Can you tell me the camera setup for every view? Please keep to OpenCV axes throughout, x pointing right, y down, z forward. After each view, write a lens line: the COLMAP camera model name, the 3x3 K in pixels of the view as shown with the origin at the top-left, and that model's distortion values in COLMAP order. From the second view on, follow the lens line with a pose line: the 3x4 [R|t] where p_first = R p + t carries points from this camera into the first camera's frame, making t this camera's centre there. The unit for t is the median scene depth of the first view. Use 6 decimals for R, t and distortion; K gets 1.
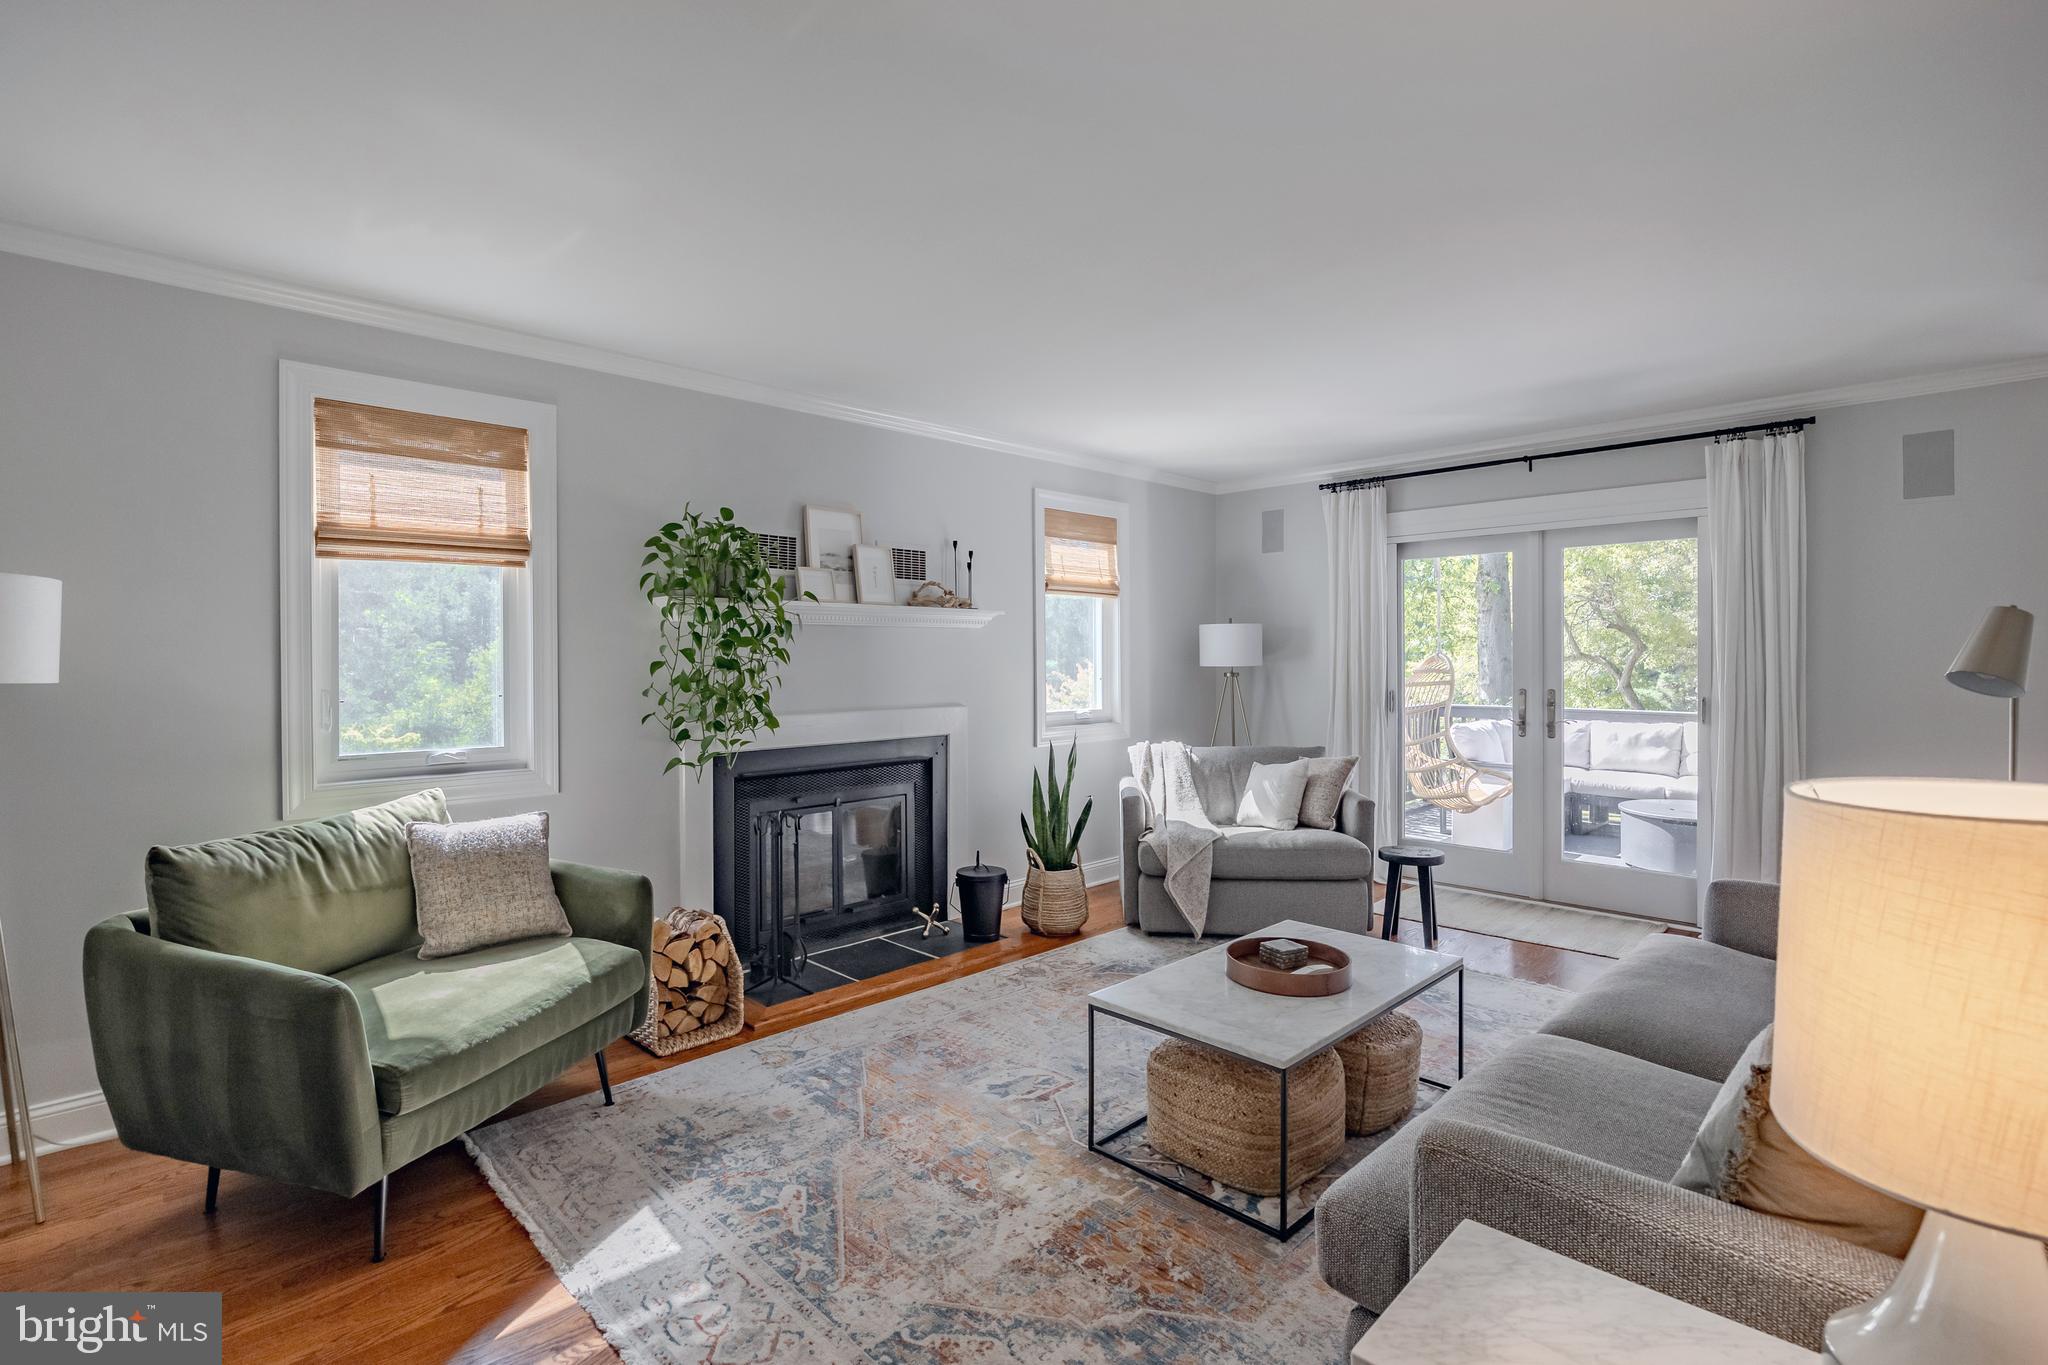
lens RADIAL K [[942.9, 0, 977.2], [0, 942.9, 669.0], [0, 0, 1]] dist [-0.048611, 0.000173]
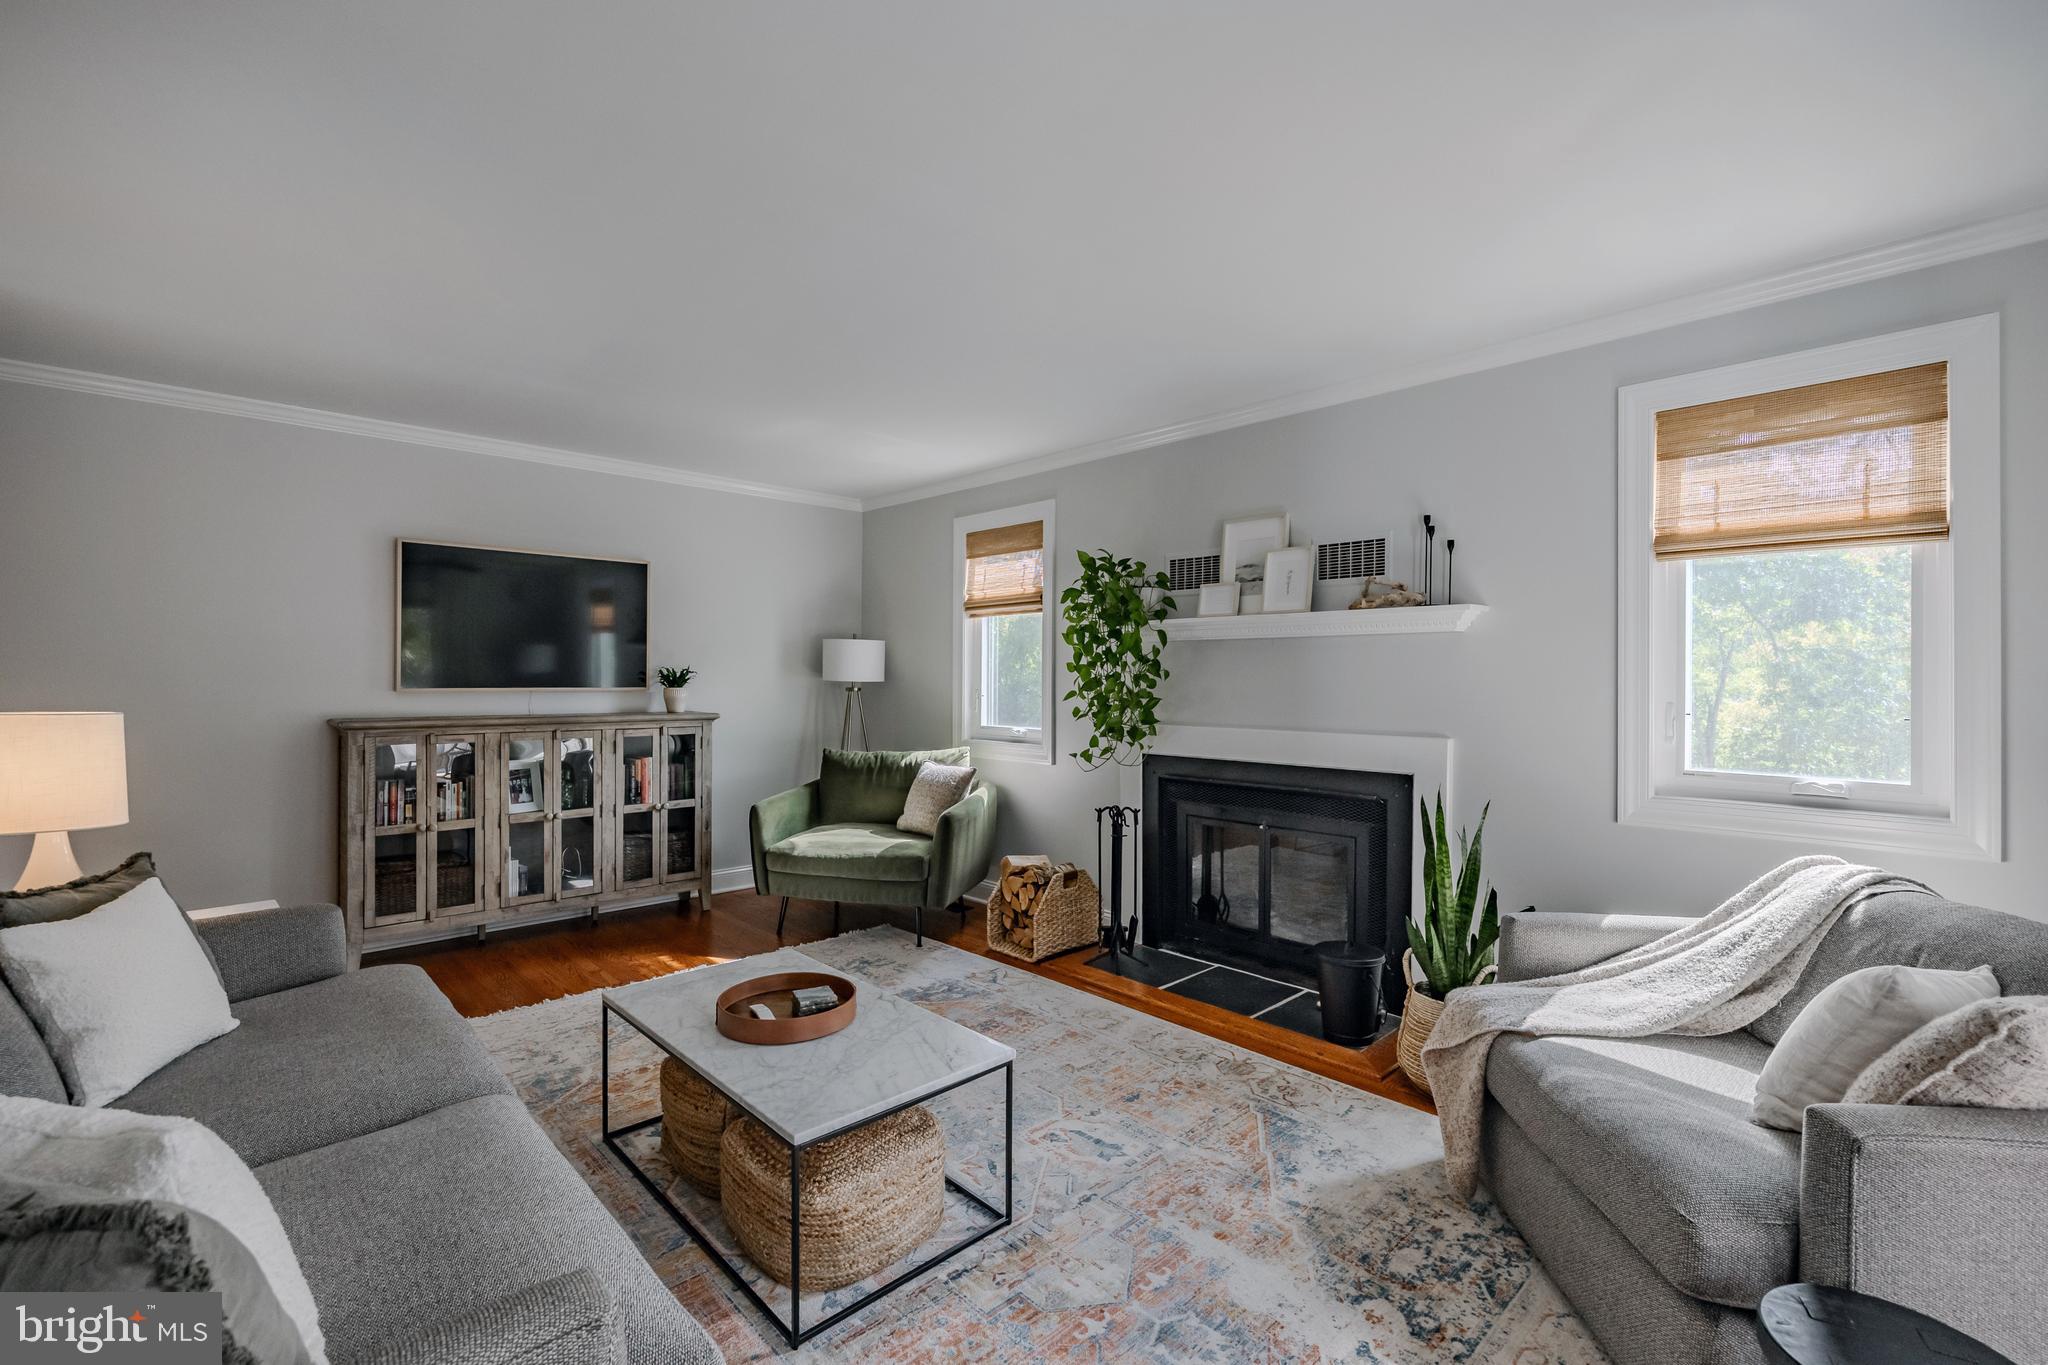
lens RADIAL K [[915.5, 0, 1026.2], [0, 915.5, 668.4], [0, 0, 1]] dist [0.034686, -0.000031]
pose [[0.007803, -0.000052, -0.999970, 0.798629], [-0.012244, 0.999925, -0.000147, -0.013388], [0.999895, 0.012245, 0.007802, 0.768815]]
